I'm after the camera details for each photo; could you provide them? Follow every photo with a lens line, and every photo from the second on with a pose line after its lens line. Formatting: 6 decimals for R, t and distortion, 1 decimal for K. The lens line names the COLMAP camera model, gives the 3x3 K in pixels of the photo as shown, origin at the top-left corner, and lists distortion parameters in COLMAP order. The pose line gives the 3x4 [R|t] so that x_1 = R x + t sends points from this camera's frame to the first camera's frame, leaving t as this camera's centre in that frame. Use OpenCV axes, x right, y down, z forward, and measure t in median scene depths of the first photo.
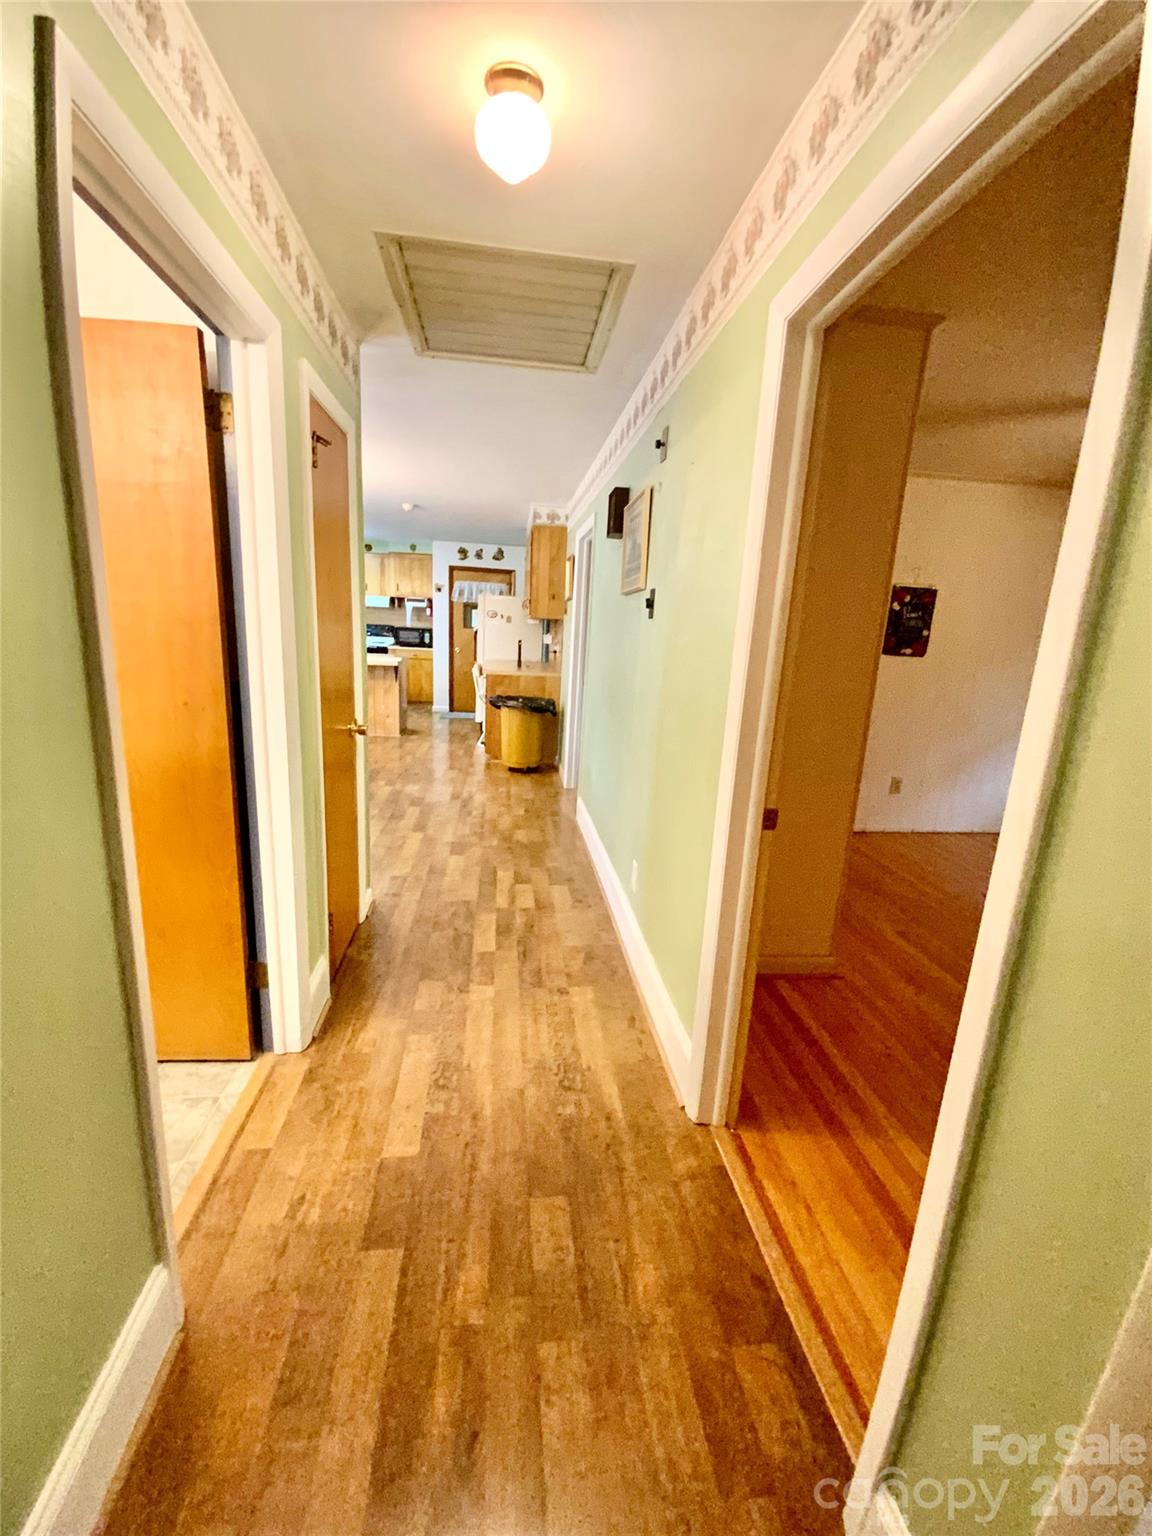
lens RADIAL K [[620.9, 0, 580.9], [0, 620.9, 769.1], [0, 0, 1]] dist [0.022410, -0.019827]
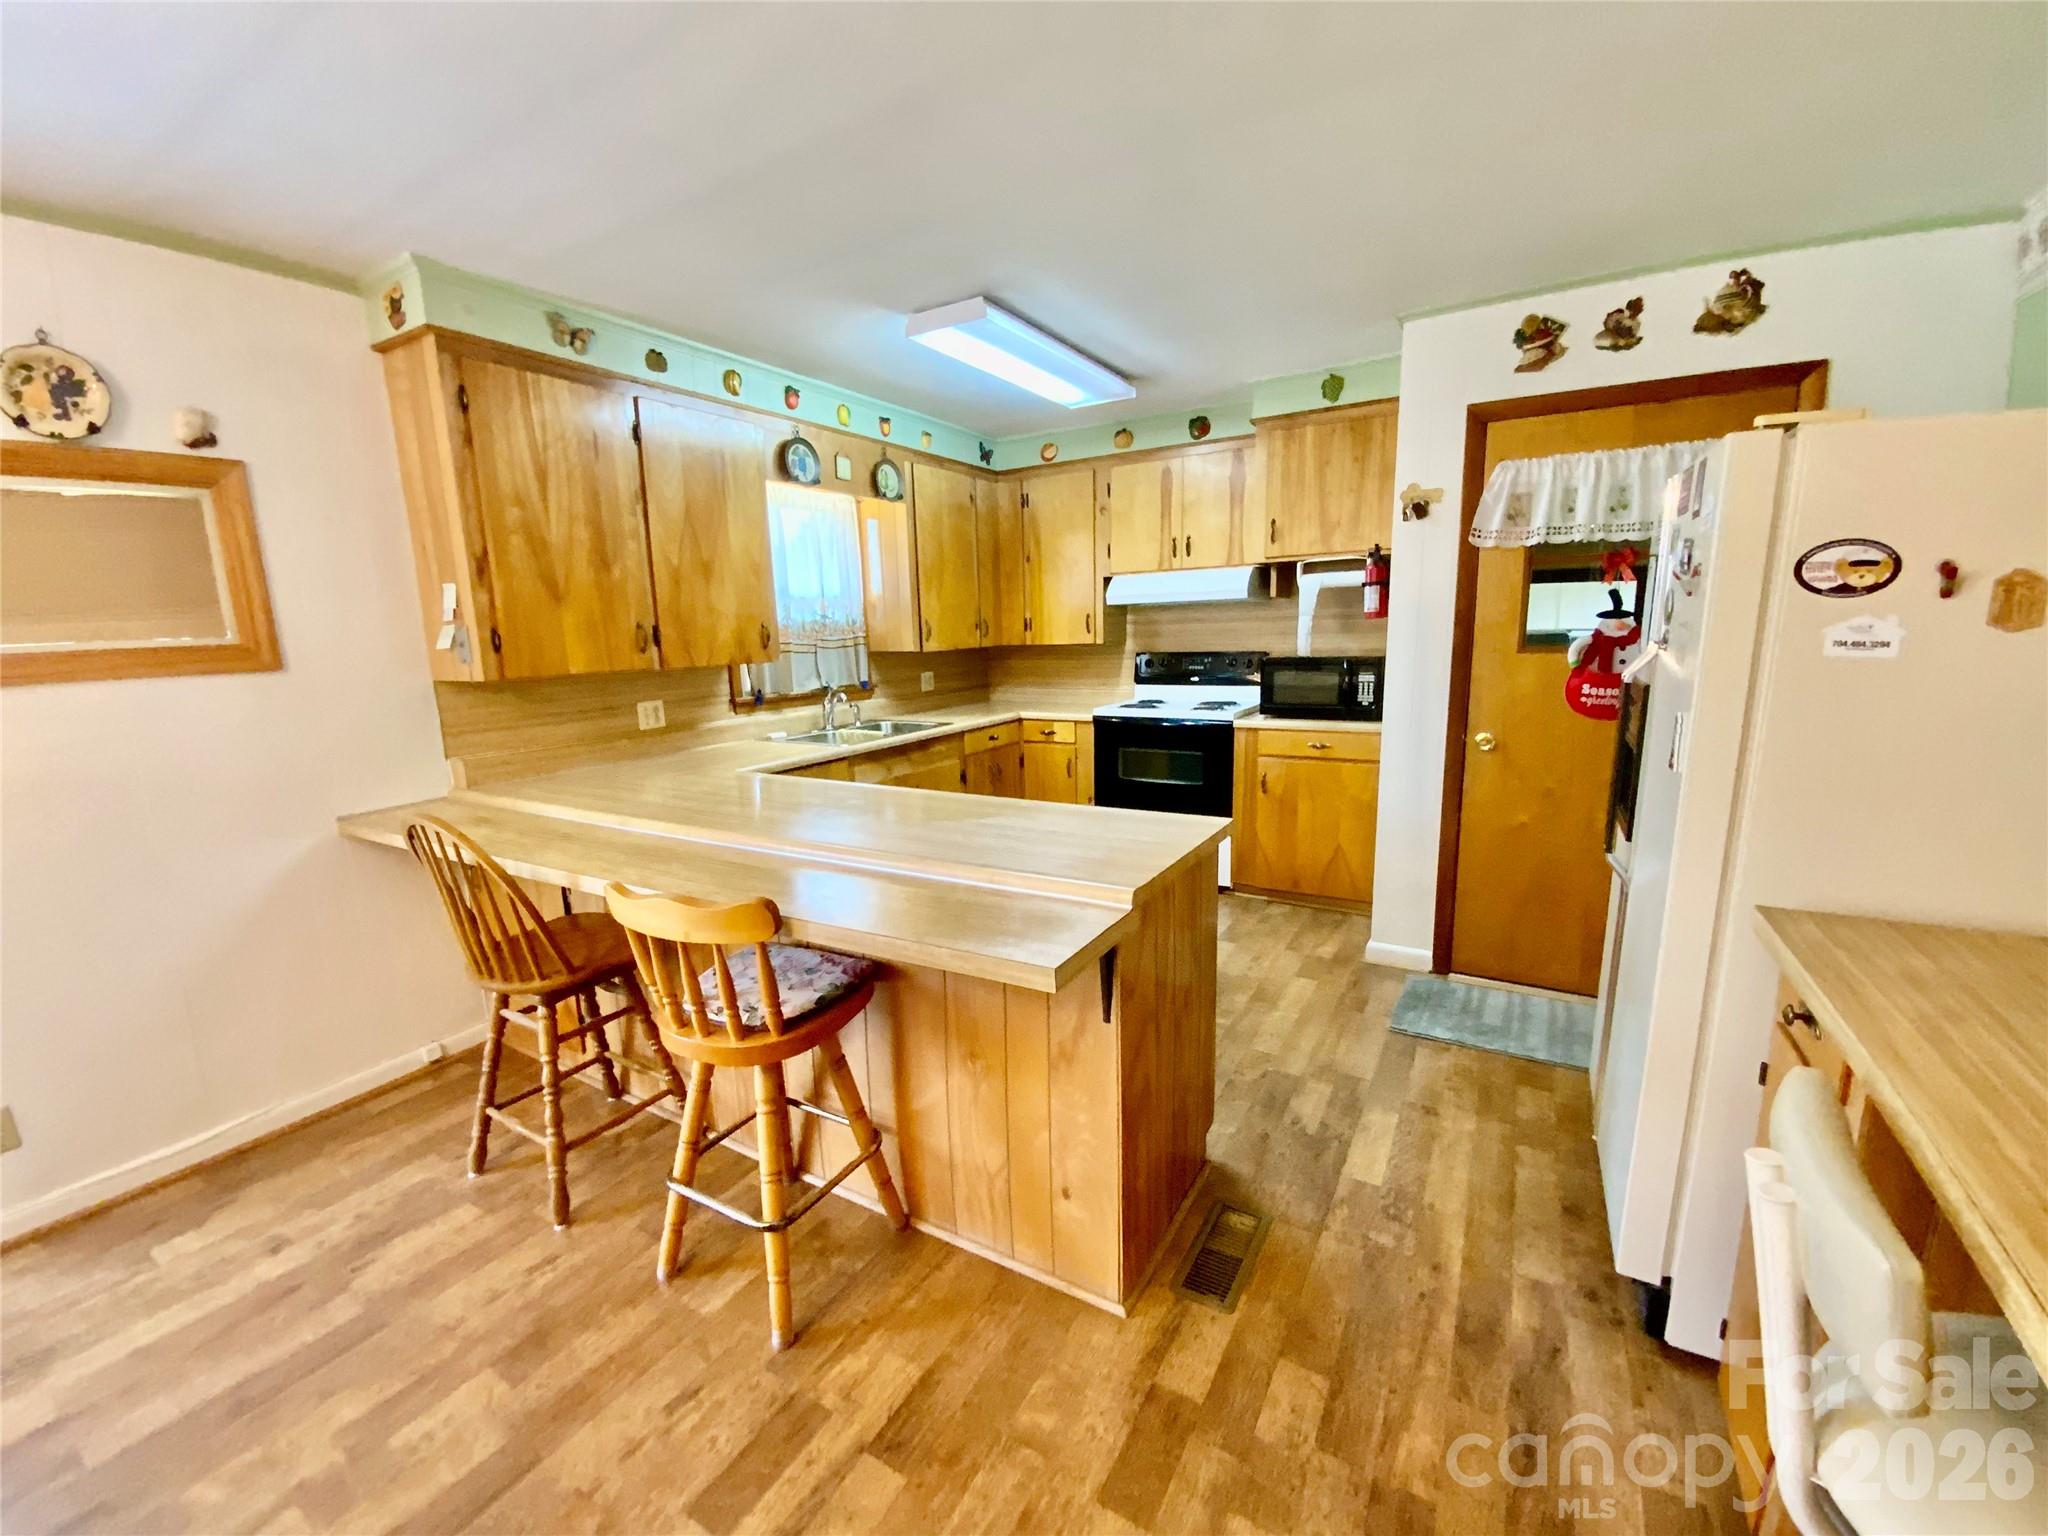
lens RADIAL K [[827.9, 0, 1018.2], [0, 827.9, 771.5], [0, 0, 1]] dist [0.022410, -0.019827]
pose [[0.784860, 0.041230, -0.618301, -0.187797], [-0.074049, 0.996875, -0.027522, -0.212443], [0.615233, 0.067386, 0.785460, 0.847165]]
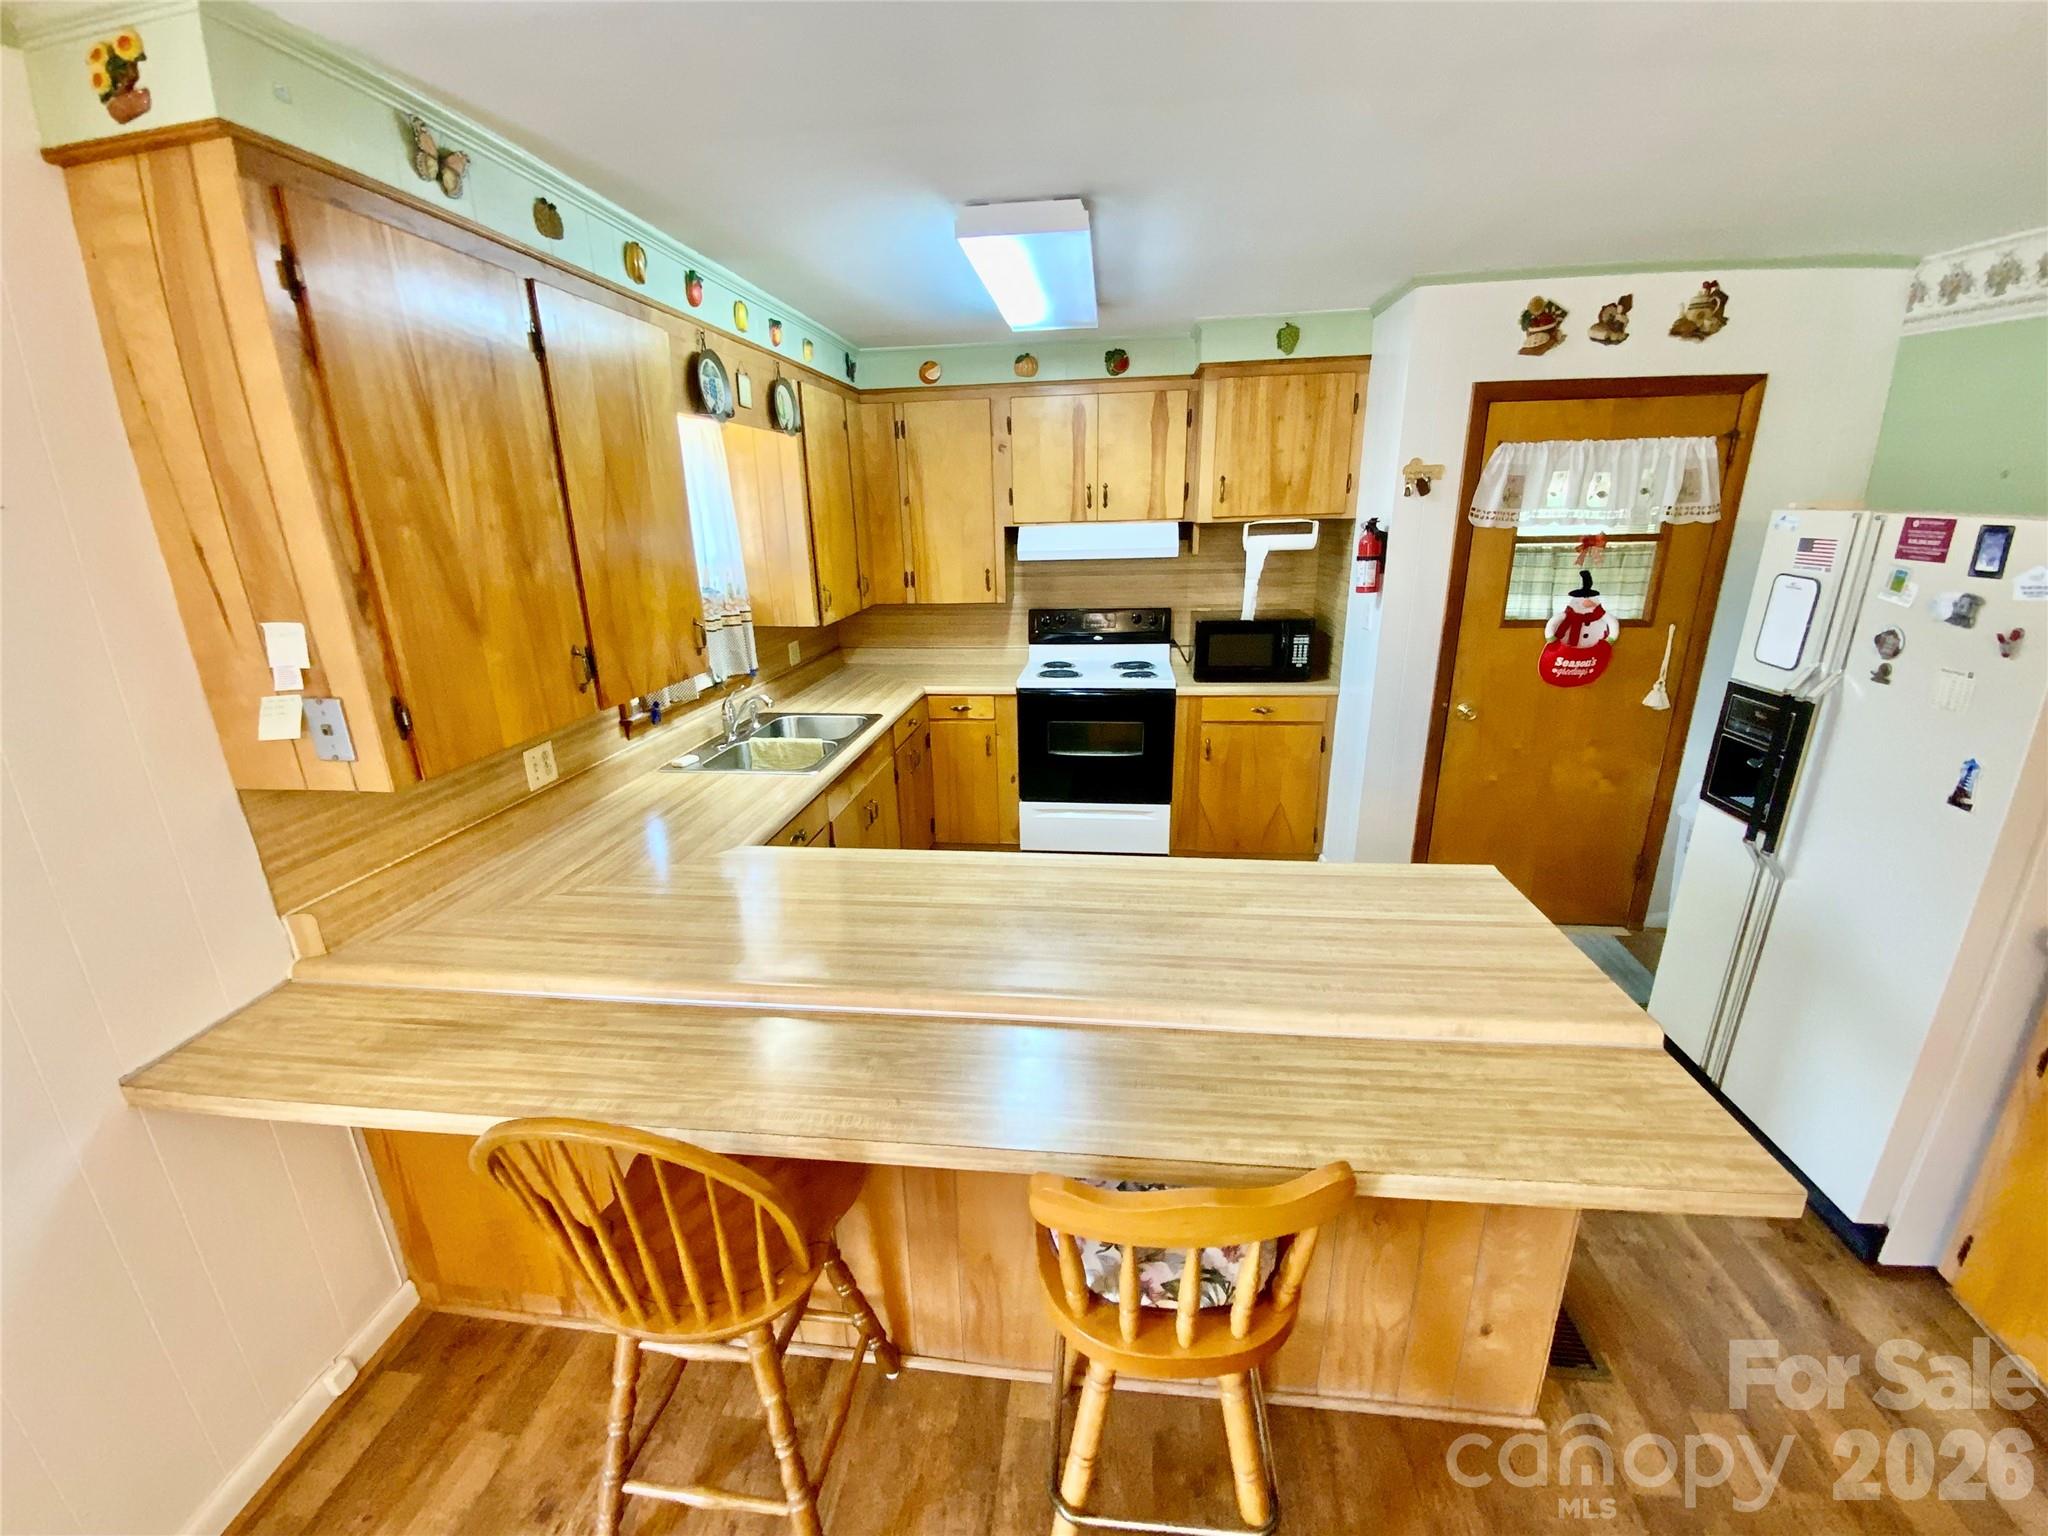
lens RADIAL K [[827.9, 0, 1018.2], [0, 827.9, 771.5], [0, 0, 1]] dist [0.022410, -0.019827]
pose [[0.968266, 0.007244, -0.249816, -0.399767], [0.012673, 0.996871, 0.078023, -0.265662], [0.249600, -0.078713, 0.965145, 0.822922]]
